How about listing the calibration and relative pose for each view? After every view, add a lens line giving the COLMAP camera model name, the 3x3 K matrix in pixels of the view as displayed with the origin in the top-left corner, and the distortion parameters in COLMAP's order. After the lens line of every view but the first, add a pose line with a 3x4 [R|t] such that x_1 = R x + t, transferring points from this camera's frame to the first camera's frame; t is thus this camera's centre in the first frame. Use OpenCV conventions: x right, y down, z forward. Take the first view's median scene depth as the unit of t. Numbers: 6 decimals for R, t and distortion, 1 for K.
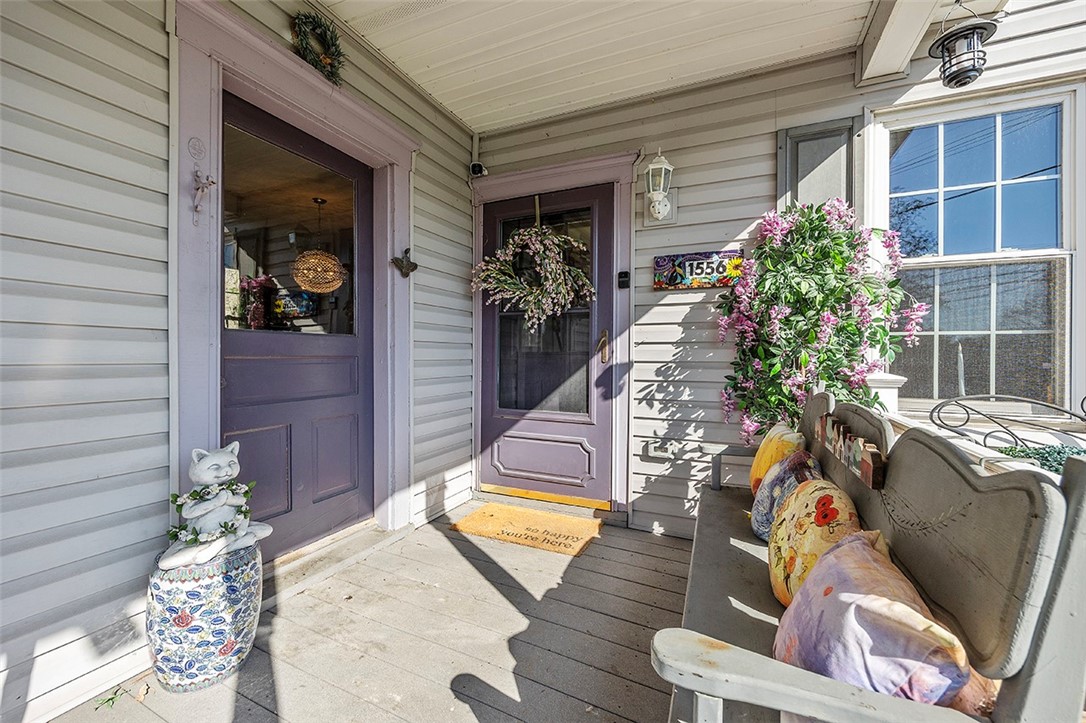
lens RADIAL K [[416.5, 0, 595.2], [0, 416.5, 358.4], [0, 0, 1]] dist [-0.001027, -0.000266]
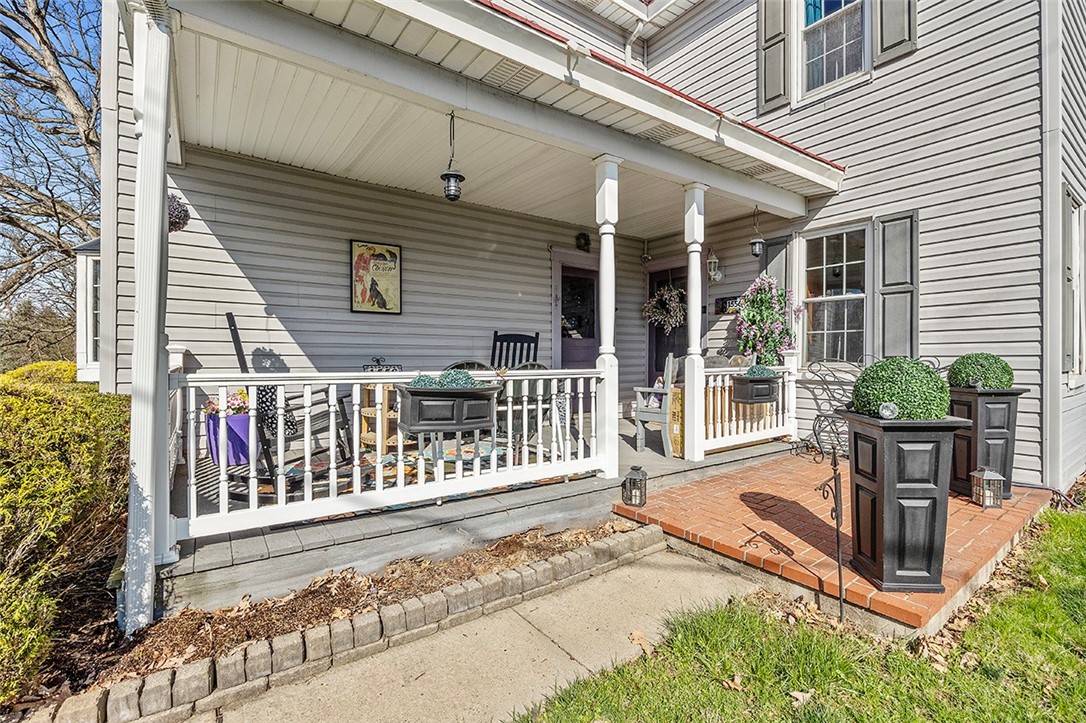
lens RADIAL K [[483.4, 0, 545.2], [0, 483.4, 356.1], [0, 0, 1]] dist [-0.000004, 0.000001]
pose [[0.808533, -0.004107, -0.588436, 0.917974], [0.001618, 0.999987, -0.004756, 0.063988], [0.588448, 0.002893, 0.808530, -1.570661]]
